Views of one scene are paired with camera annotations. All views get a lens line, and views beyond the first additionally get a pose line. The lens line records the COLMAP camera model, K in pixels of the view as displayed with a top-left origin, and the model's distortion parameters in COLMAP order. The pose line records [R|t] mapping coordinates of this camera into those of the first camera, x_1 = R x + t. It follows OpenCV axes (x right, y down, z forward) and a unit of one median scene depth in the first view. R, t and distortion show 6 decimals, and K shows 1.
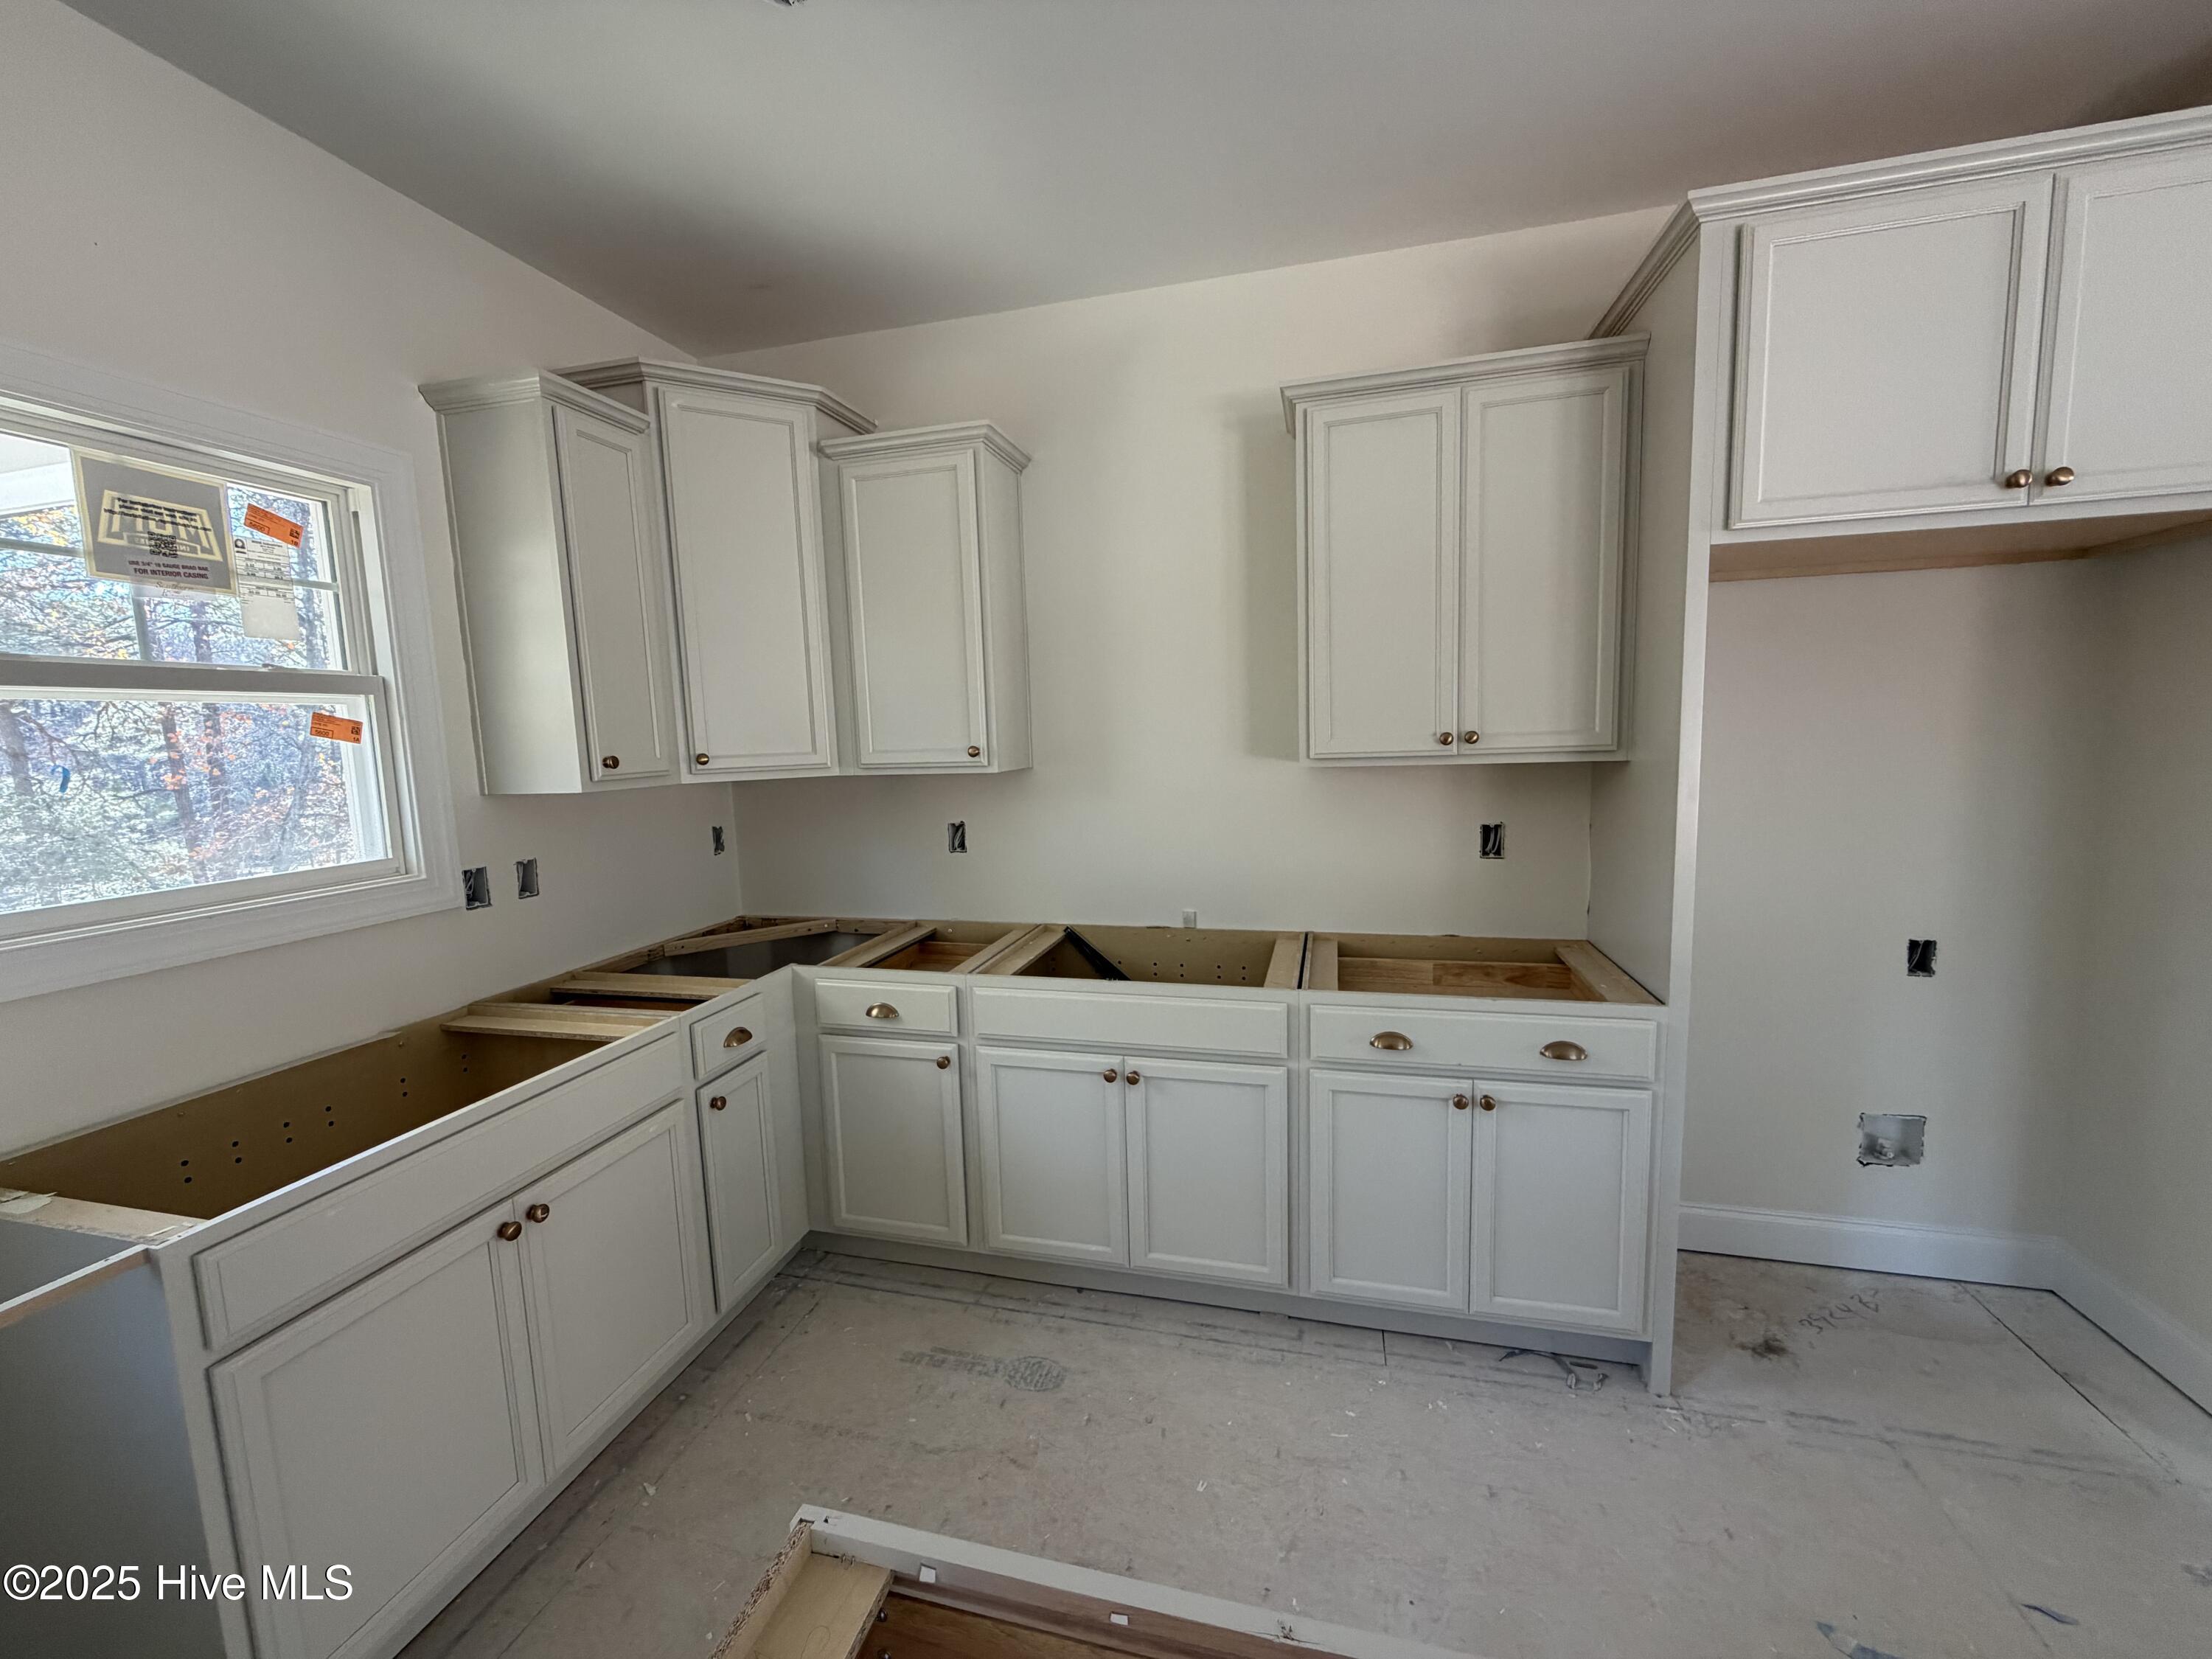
lens RADIAL K [[878.5, 0, 1103.5], [0, 878.5, 828.4], [0, 0, 1]] dist [0.000401, 0.000272]
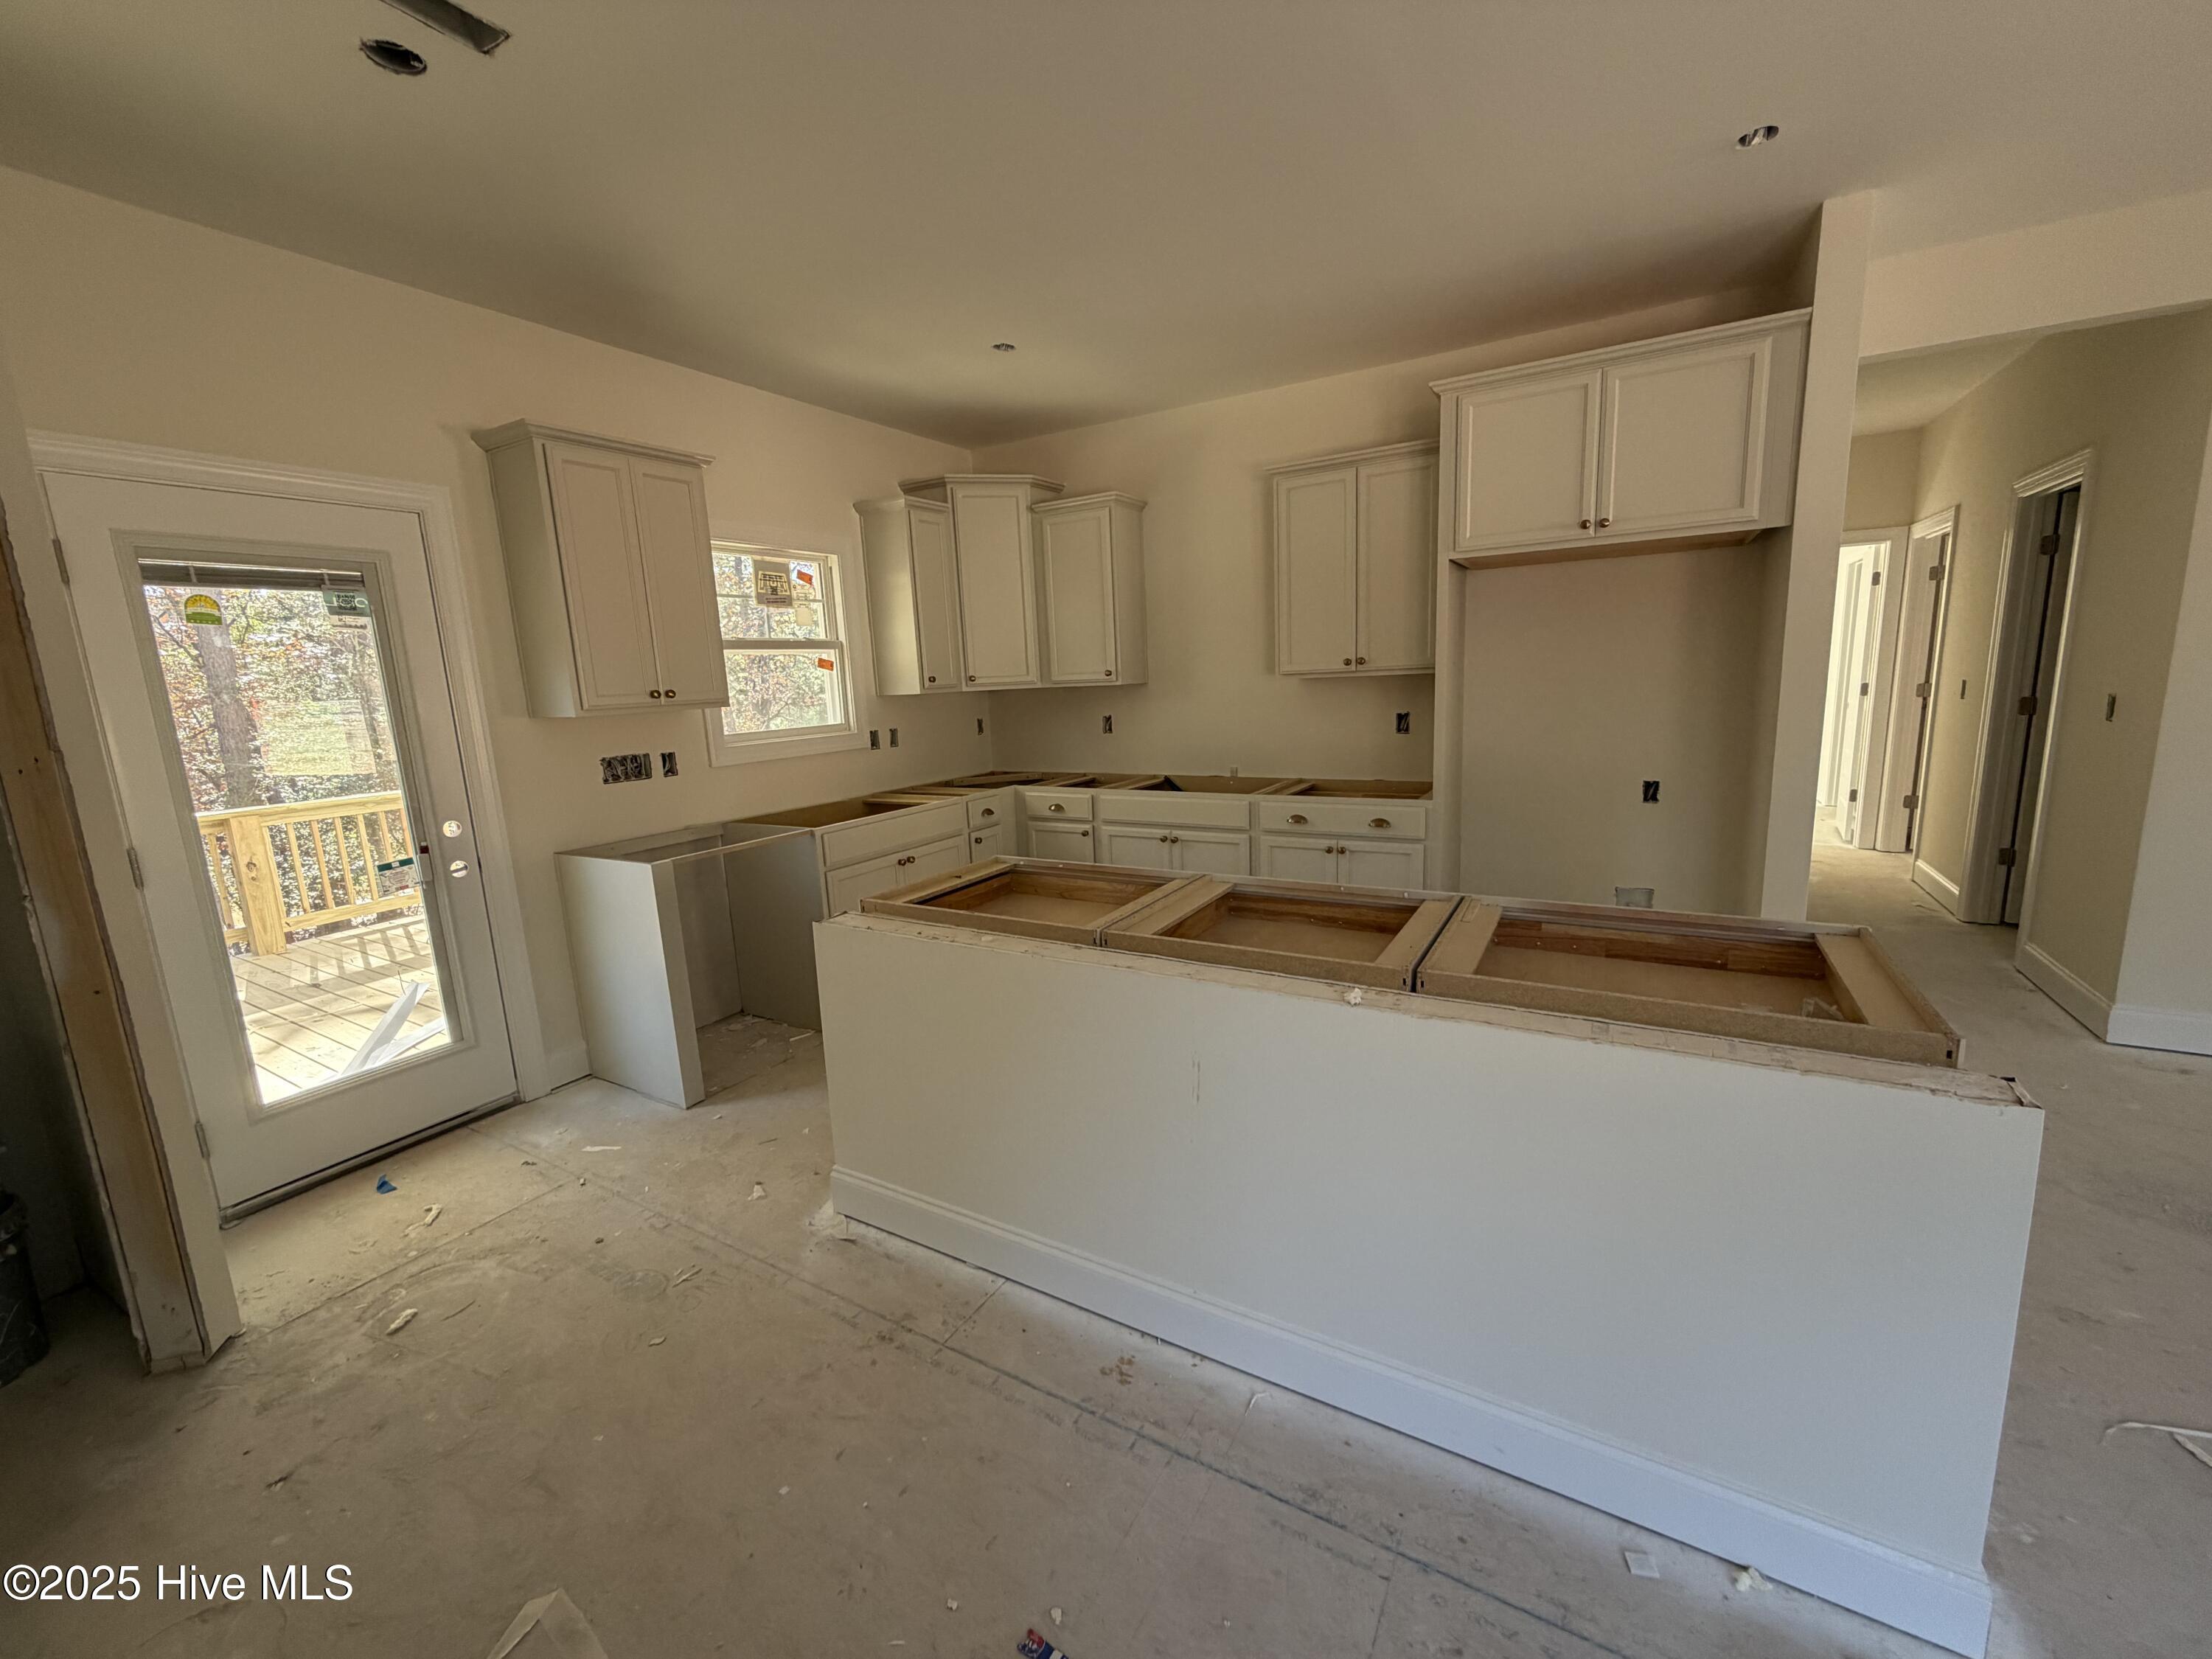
lens RADIAL K [[878.5, 0, 1103.5], [0, 878.5, 828.4], [0, 0, 1]] dist [0.000401, 0.000272]
pose [[0.961359, 0.036597, -0.272854, 0.404967], [-0.016399, 0.996977, 0.075944, 0.110048], [0.274808, -0.068535, 0.959053, -0.895589]]
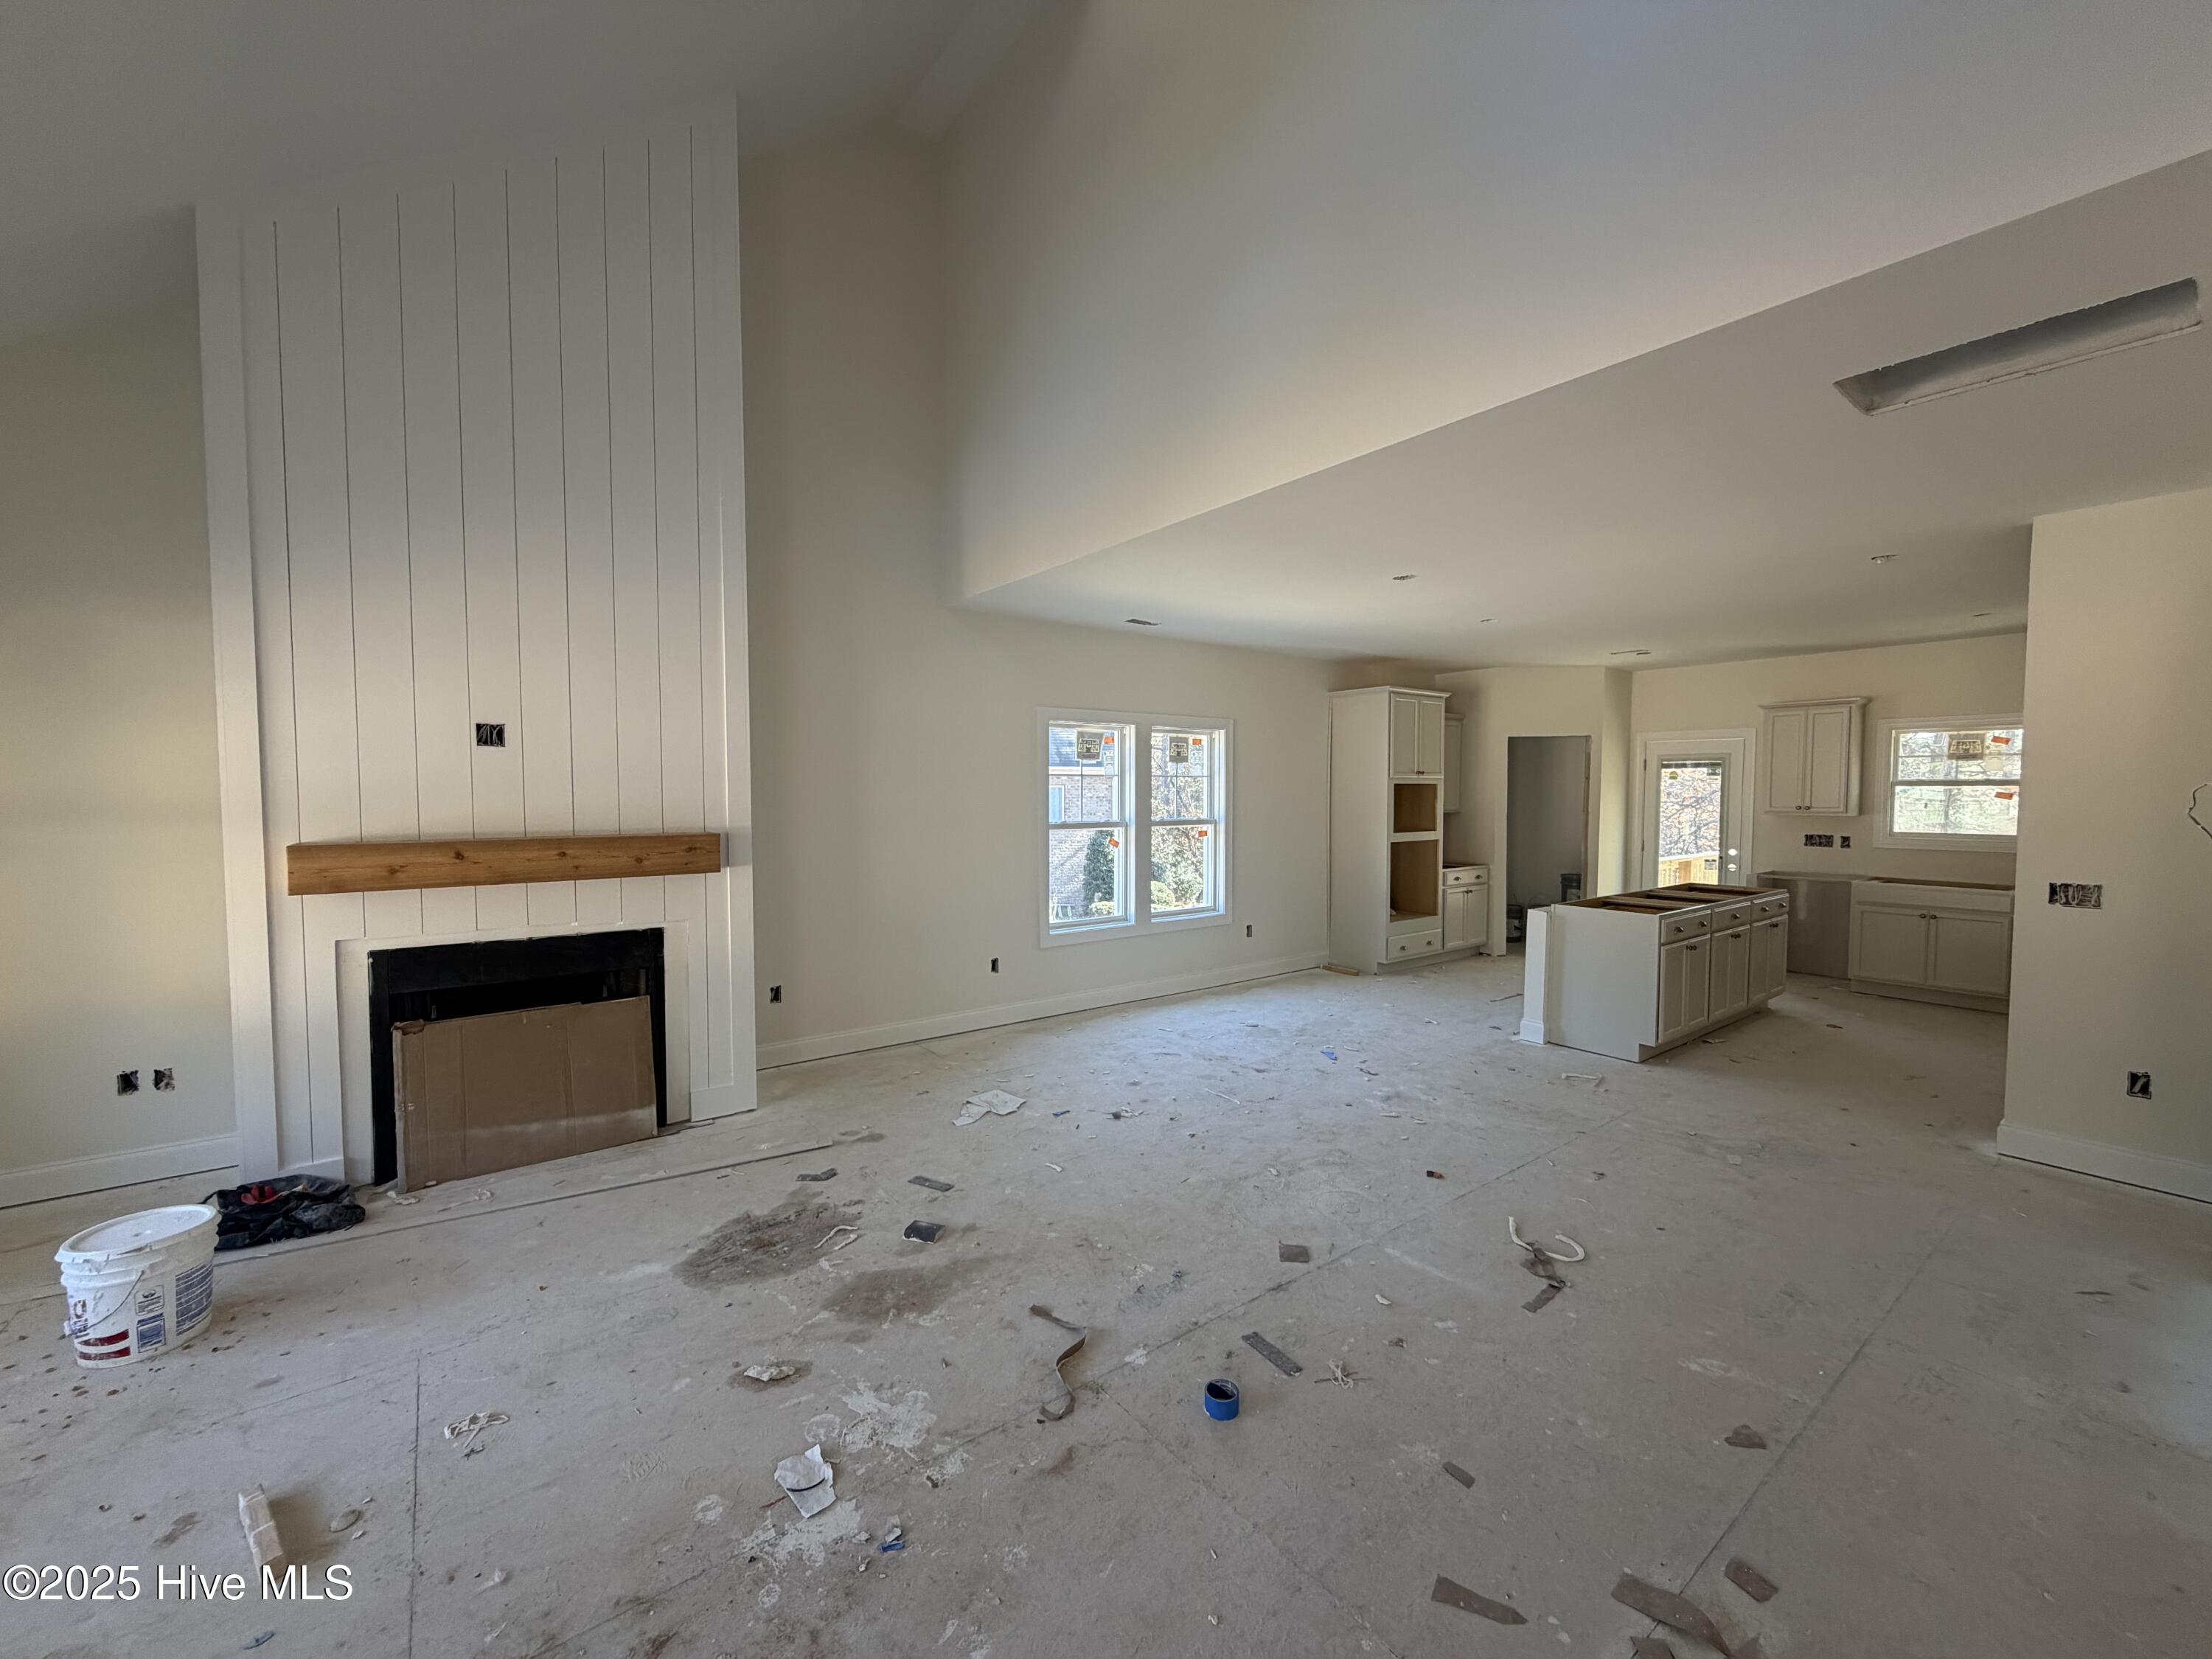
lens RADIAL K [[878.5, 0, 1103.5], [0, 878.5, 828.4], [0, 0, 1]] dist [0.000401, 0.000272]
pose [[-0.620456, 0.067547, -0.781327, 3.557242], [-0.066528, 0.988159, 0.138258, -0.200586], [0.781415, 0.137763, -0.608615, 0.303892]]
